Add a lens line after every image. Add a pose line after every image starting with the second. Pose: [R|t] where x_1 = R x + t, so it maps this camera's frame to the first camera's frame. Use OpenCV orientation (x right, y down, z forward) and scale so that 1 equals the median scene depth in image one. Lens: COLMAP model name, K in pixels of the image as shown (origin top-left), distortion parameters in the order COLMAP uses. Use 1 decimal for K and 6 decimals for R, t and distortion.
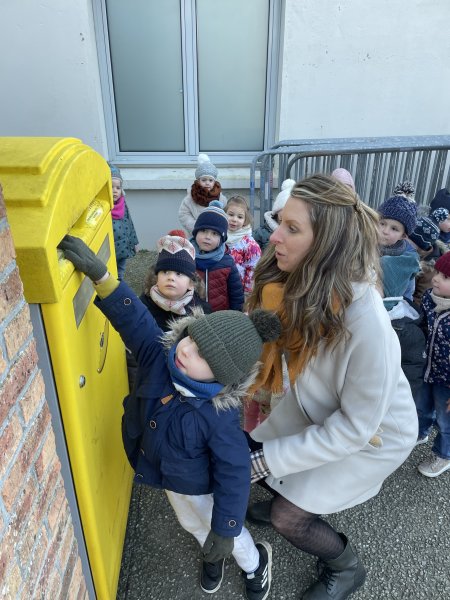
lens RADIAL K [[451.9, 0, 225.6], [0, 451.9, 304.2], [0, 0, 1]] dist [0.094391, -0.125660]
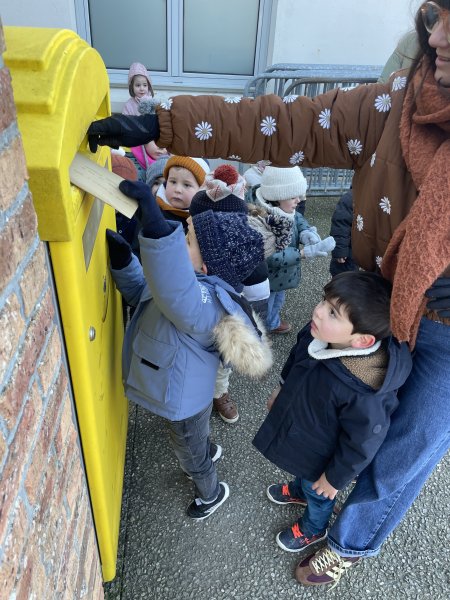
lens RADIAL K [[451.9, 0, 223.8], [0, 451.9, 302.1], [0, 0, 1]] dist [0.094391, -0.125660]
pose [[0.997508, 0.018081, 0.068191, -0.129391], [-0.026701, 0.991454, 0.127697, -0.005552], [-0.065300, -0.129199, 0.989466, 0.150419]]
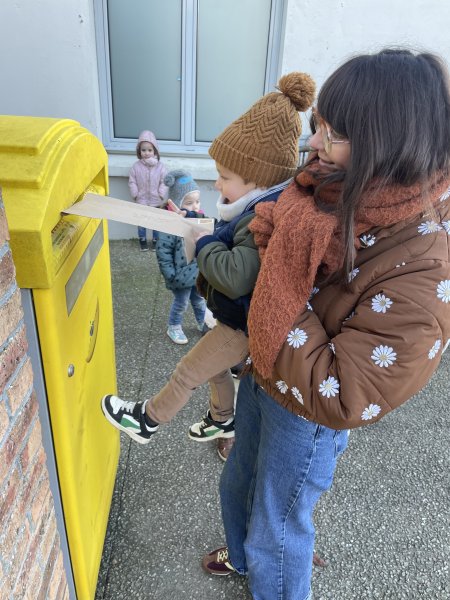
lens RADIAL K [[451.9, 0, 224.1], [0, 451.9, 298.5], [0, 0, 1]] dist [0.094391, -0.125660]
pose [[0.998860, 0.041184, 0.024153, -0.018529], [-0.041269, 0.999143, 0.003050, -0.000517], [-0.024007, -0.004043, 0.999704, 0.020149]]
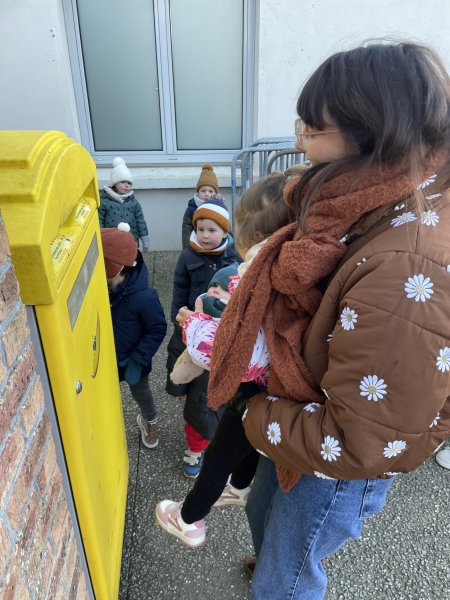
lens RADIAL K [[451.9, 0, 233.6], [0, 451.9, 304.6], [0, 0, 1]] dist [0.094391, -0.125660]
pose [[0.997284, -0.034873, 0.064869, -0.049842], [0.034903, 0.999390, 0.000668, 0.008753], [-0.064853, 0.001597, 0.997894, 0.031951]]
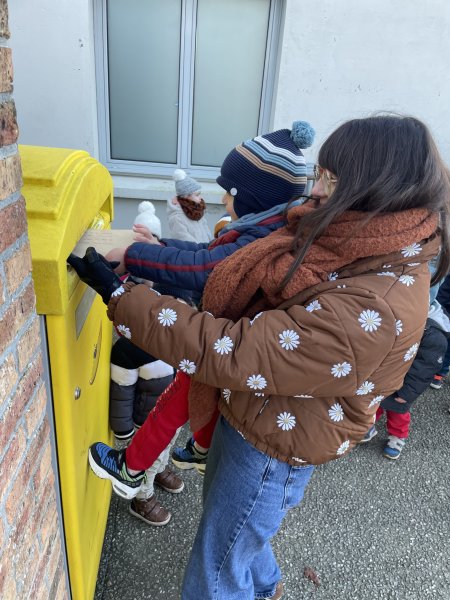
lens RADIAL K [[451.9, 0, 233.1], [0, 451.9, 304.6], [0, 0, 1]] dist [0.094391, -0.125660]
pose [[0.996208, 0.057652, 0.065164, -0.052362], [-0.055953, 0.998052, -0.027597, -0.016102], [-0.066629, 0.023846, 0.997493, -0.025151]]
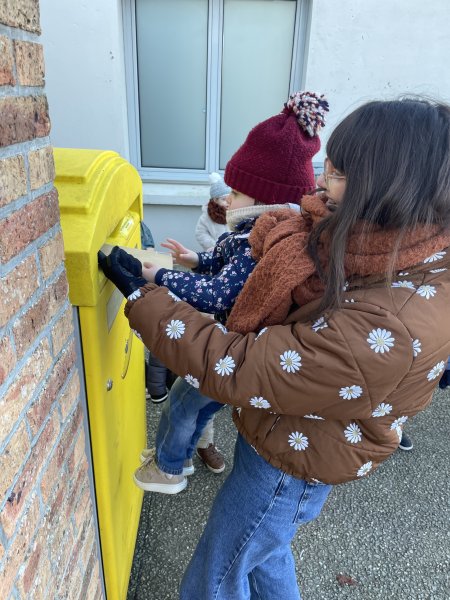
lens RADIAL K [[451.9, 0, 226.6], [0, 451.9, 304.2], [0, 0, 1]] dist [0.094391, -0.125660]
pose [[0.998860, 0.044844, -0.016349, -0.043323], [-0.045452, 0.998207, -0.038945, 0.016266], [0.014574, 0.039644, 0.999108, -0.028116]]
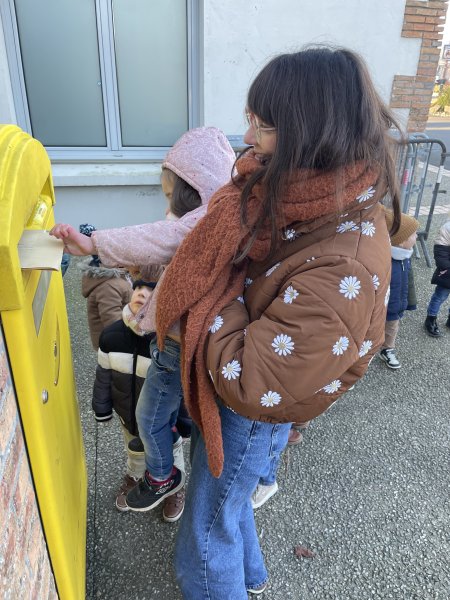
lens RADIAL K [[451.9, 0, 232.5], [0, 451.9, 294.3], [0, 0, 1]] dist [0.094391, -0.125660]
pose [[0.980836, -0.059387, 0.185563, -0.112068], [0.062303, 0.998008, -0.009918, 0.002182], [-0.184605, 0.021290, 0.982582, 0.052880]]
